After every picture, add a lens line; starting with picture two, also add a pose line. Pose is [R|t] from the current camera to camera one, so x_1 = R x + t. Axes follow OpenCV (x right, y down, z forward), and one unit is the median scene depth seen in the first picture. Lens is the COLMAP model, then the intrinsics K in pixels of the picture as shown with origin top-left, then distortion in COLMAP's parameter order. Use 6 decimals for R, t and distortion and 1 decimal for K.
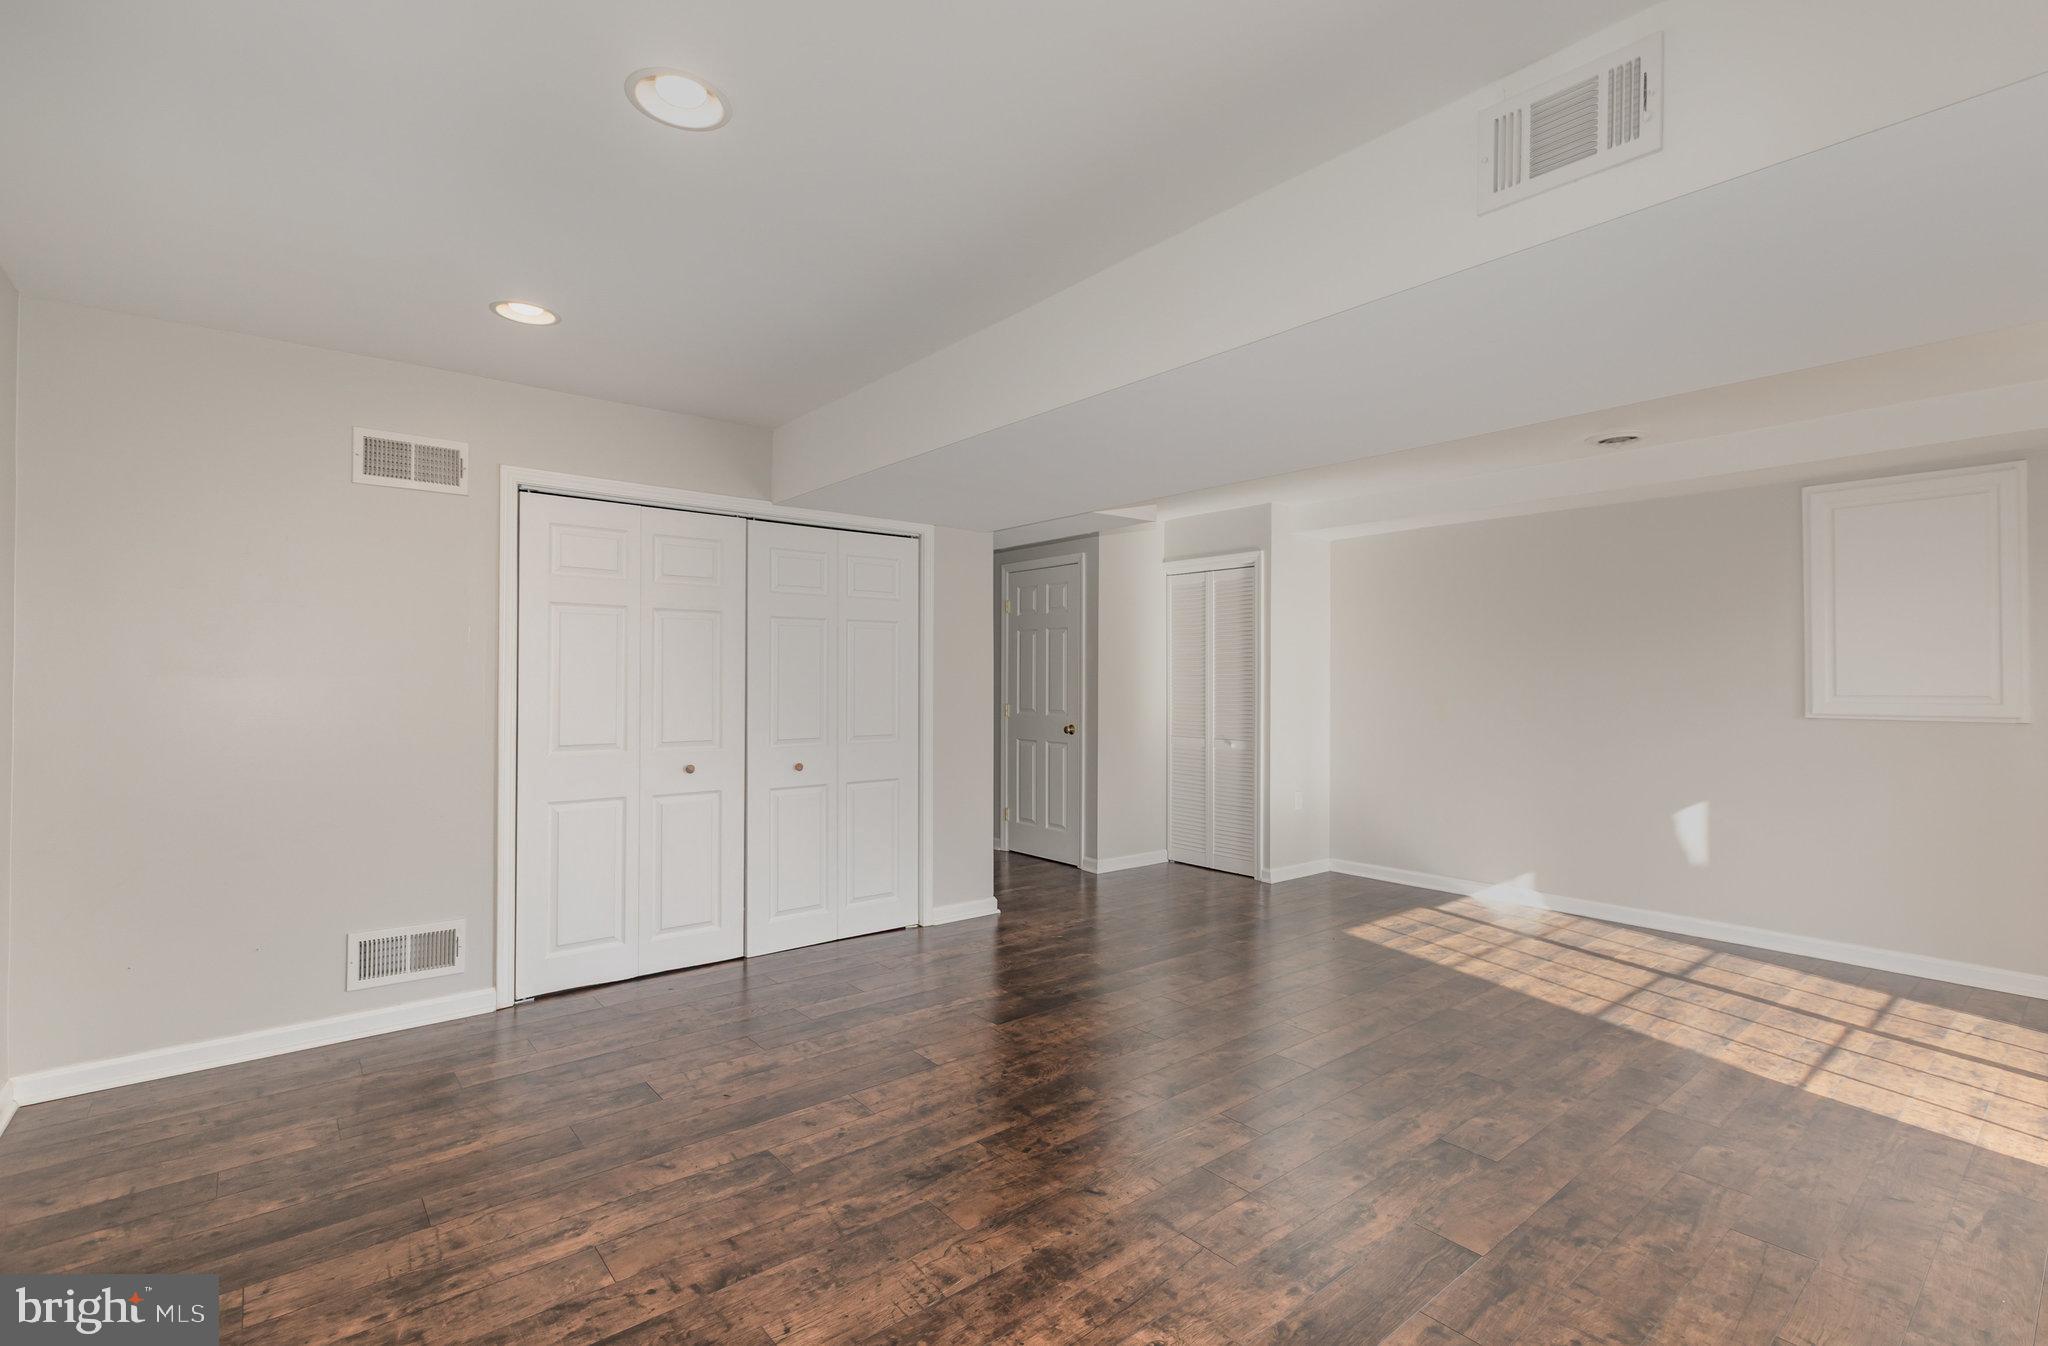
lens RADIAL K [[916.7, 0, 1029.0], [0, 916.7, 670.6], [0, 0, 1]] dist [0.002395, -0.000067]
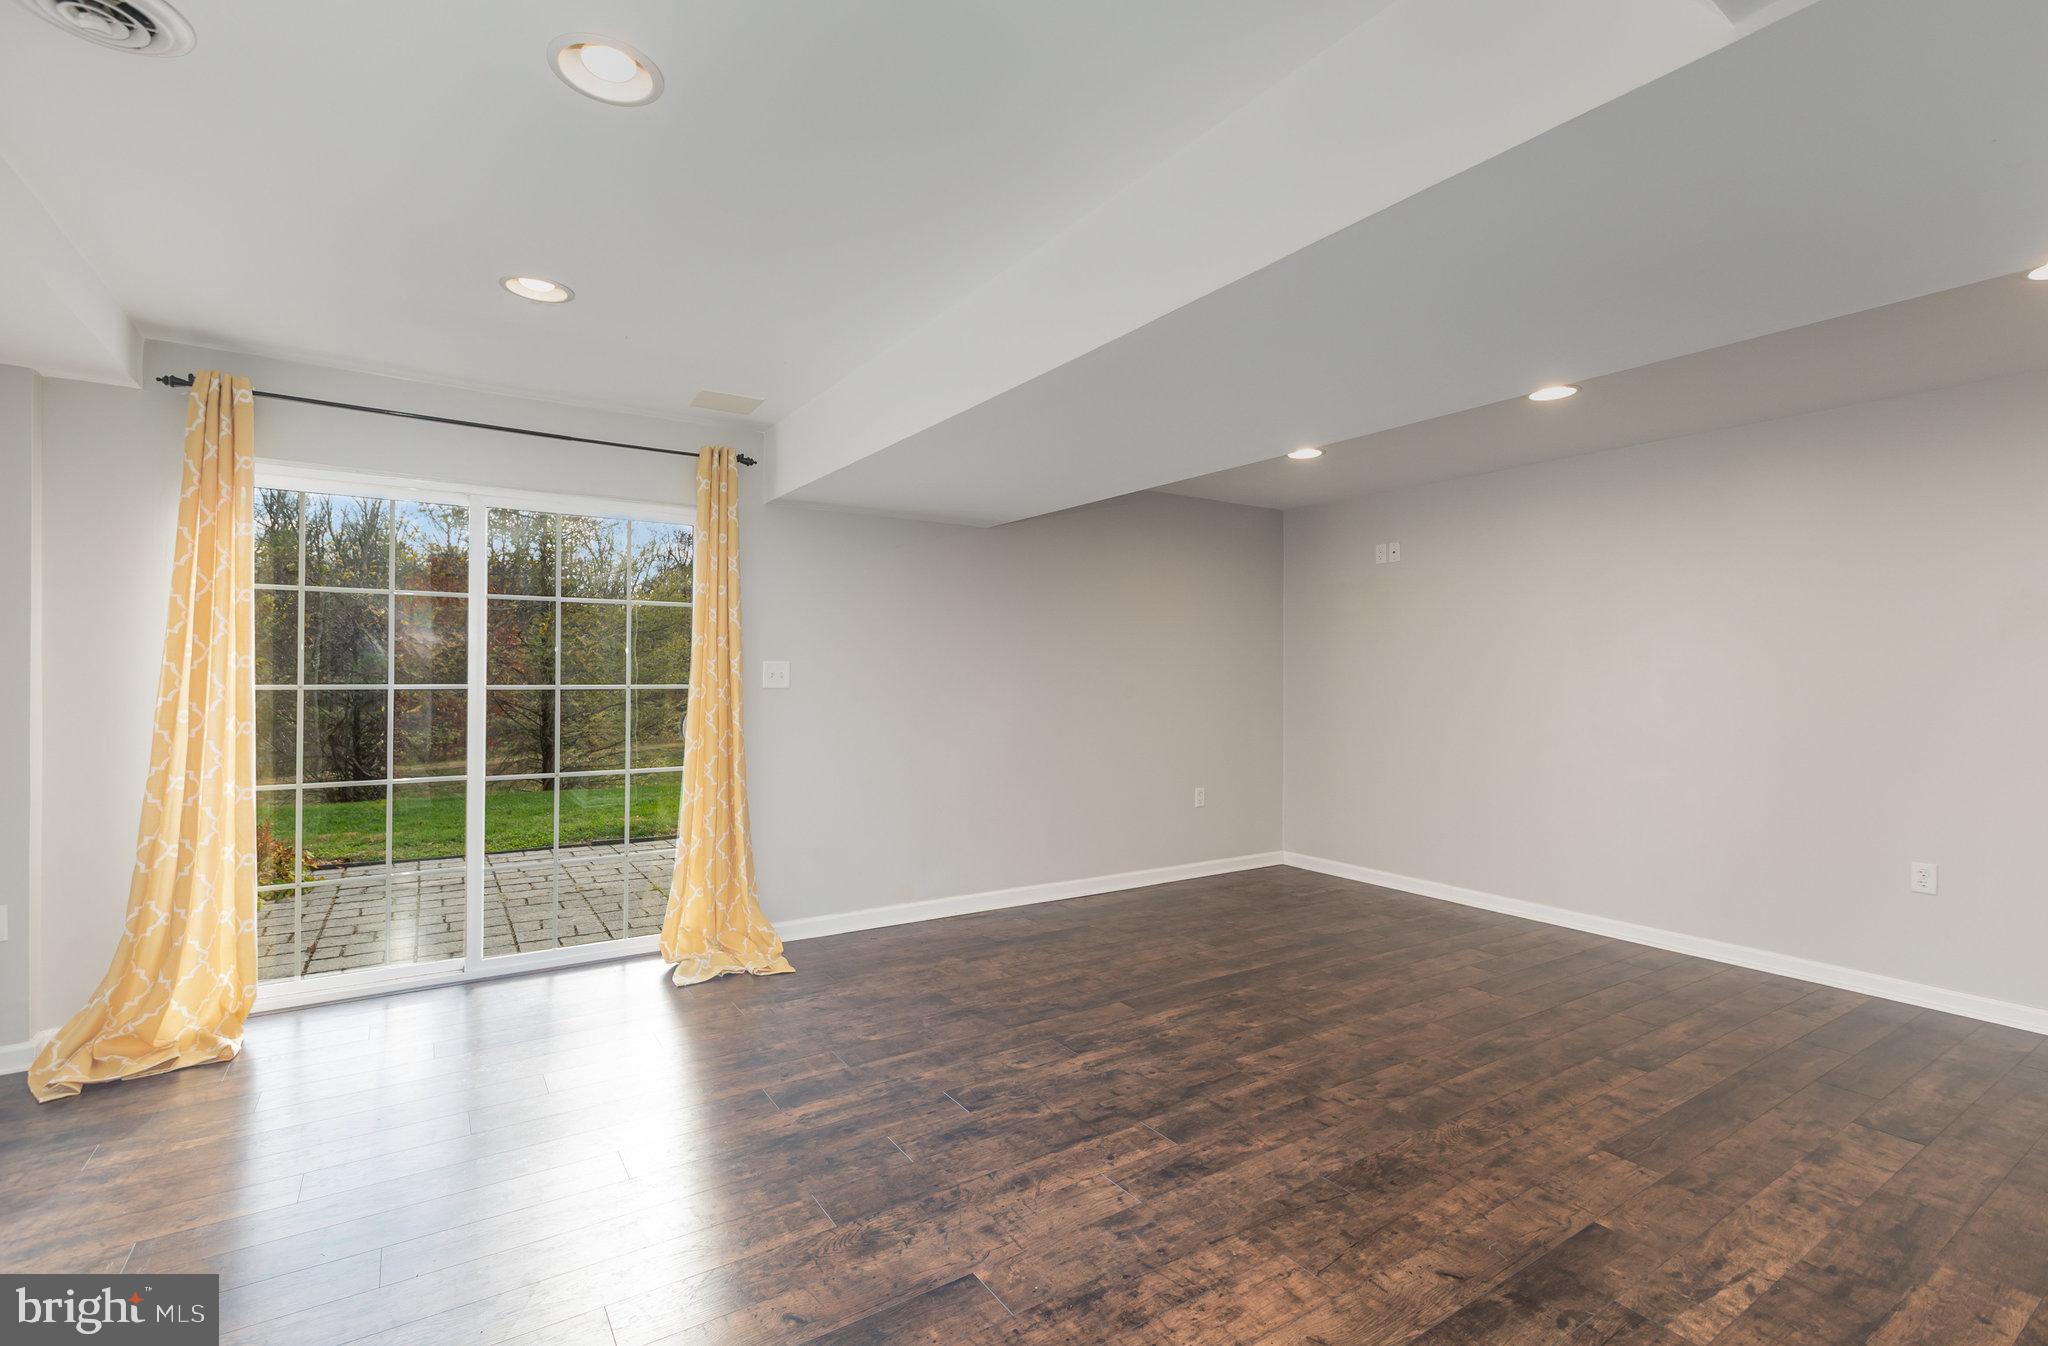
lens RADIAL K [[916.7, 0, 1029.0], [0, 916.7, 670.6], [0, 0, 1]] dist [0.002395, -0.000067]
pose [[-0.993975, -0.010990, 0.109058, 0.371371], [-0.012429, 0.999844, -0.012527, 0.019351], [-0.108903, -0.013807, -0.993956, 2.142839]]
